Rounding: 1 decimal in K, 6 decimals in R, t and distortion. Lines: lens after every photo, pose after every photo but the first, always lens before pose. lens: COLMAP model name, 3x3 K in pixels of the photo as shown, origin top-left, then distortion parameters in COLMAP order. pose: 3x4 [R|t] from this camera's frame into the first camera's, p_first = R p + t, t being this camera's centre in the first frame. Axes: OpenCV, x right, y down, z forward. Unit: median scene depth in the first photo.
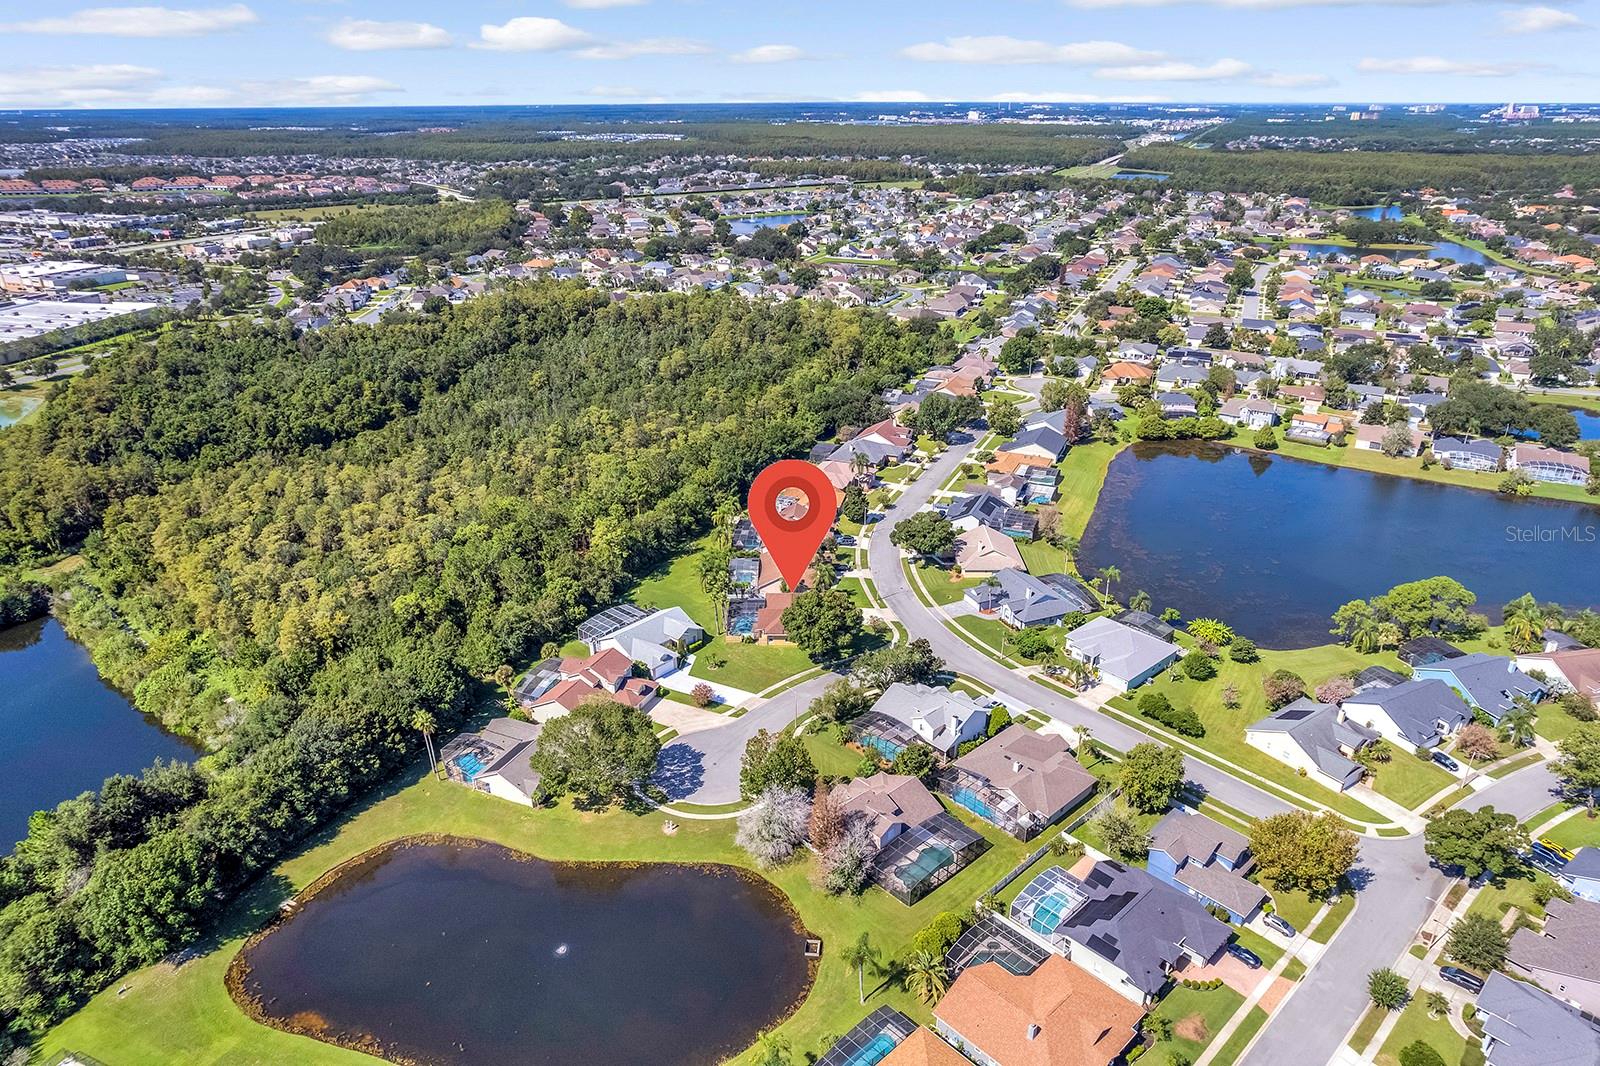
lens RADIAL K [[1017.6, 0, 800.0], [0, 1017.6, 533.0], [0, 0, 1]] dist [-0.046864, 0.001383]
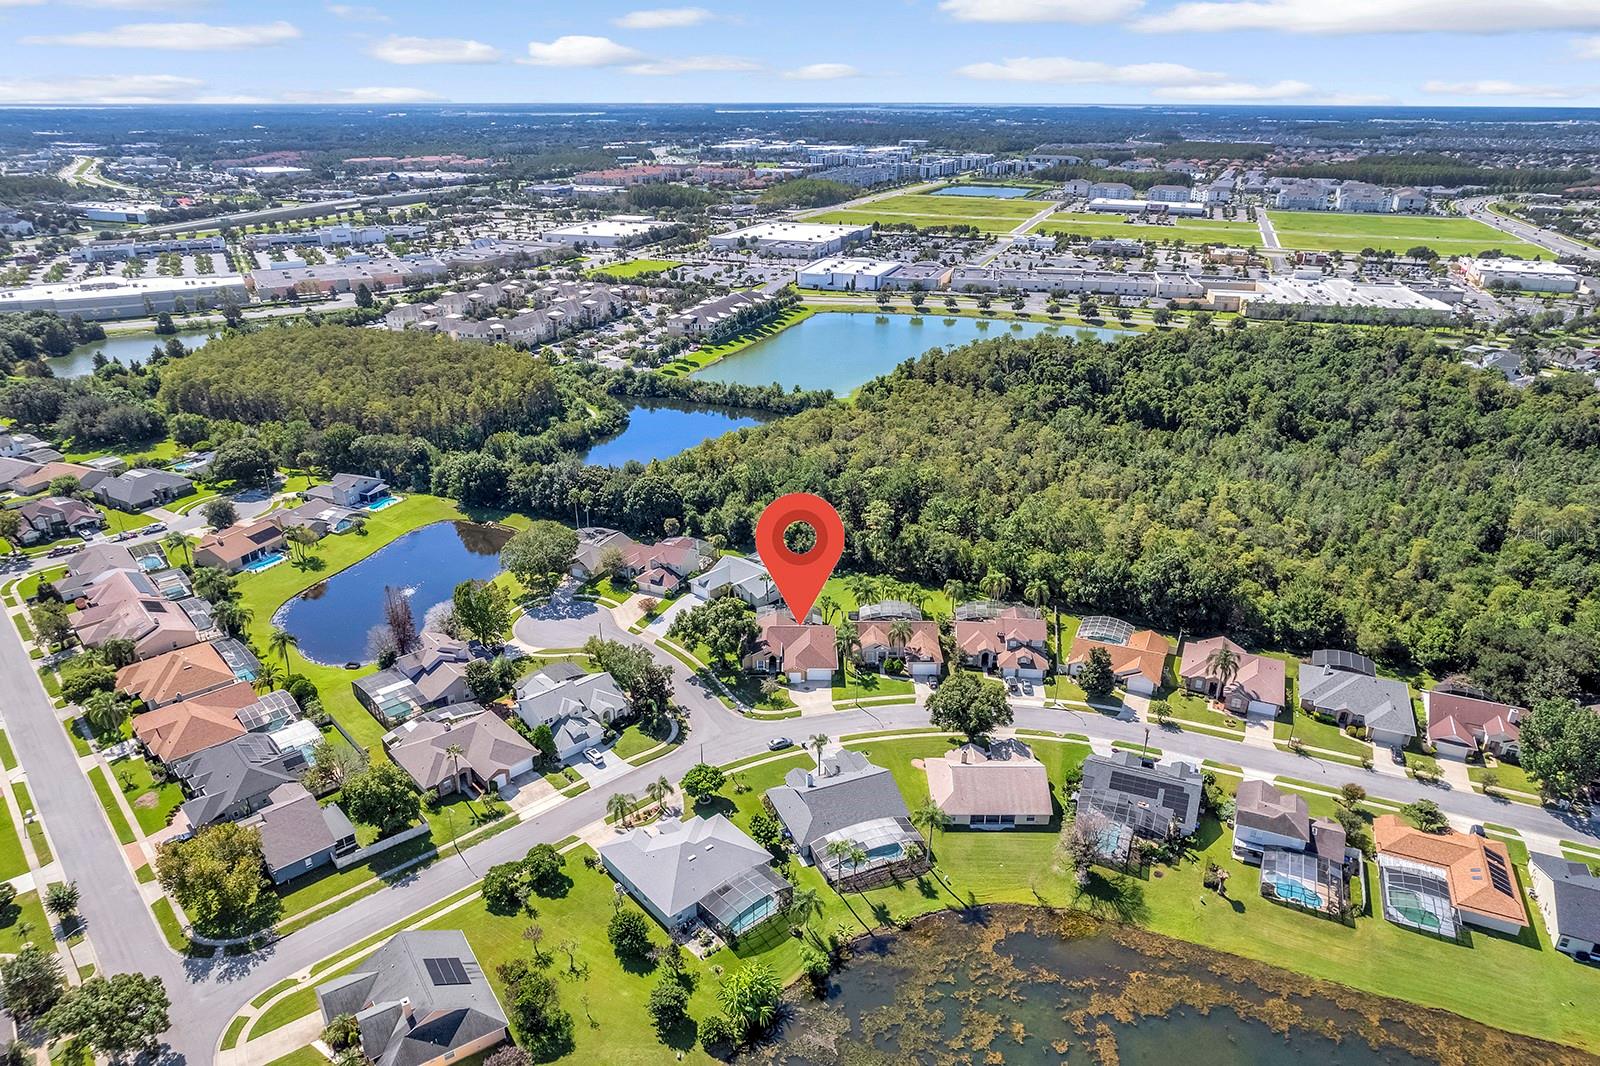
lens RADIAL K [[1017.6, 0, 800.0], [0, 1017.6, 533.0], [0, 0, 1]] dist [-0.046864, 0.001383]
pose [[0.016647, 0.394043, -0.918941, 1.147067], [-0.405870, 0.842605, 0.353958, -0.478910], [0.913779, 0.367079, 0.173957, 1.111966]]
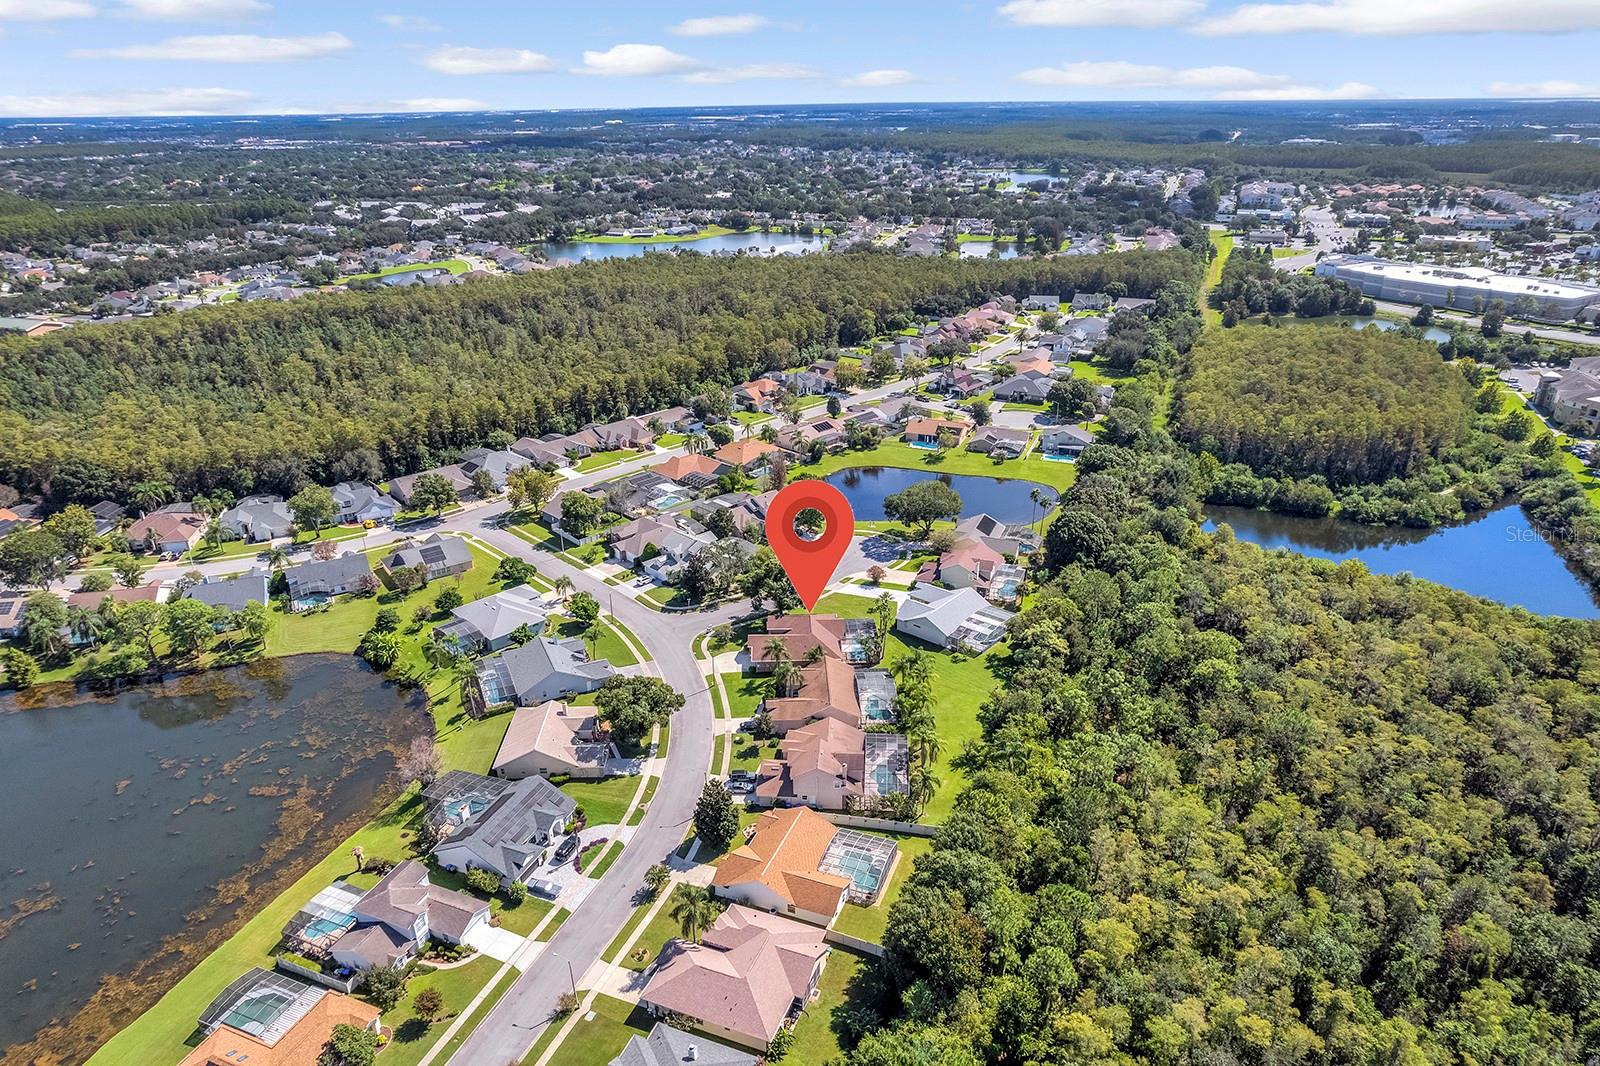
lens RADIAL K [[1017.6, 0, 800.0], [0, 1017.6, 533.0], [0, 0, 1]] dist [-0.046864, 0.001383]
pose [[-0.997771, 0.027493, -0.060803, 0.084247], [-0.026277, 0.675680, 0.736727, -0.952920], [0.061338, 0.736682, -0.673452, 2.164486]]
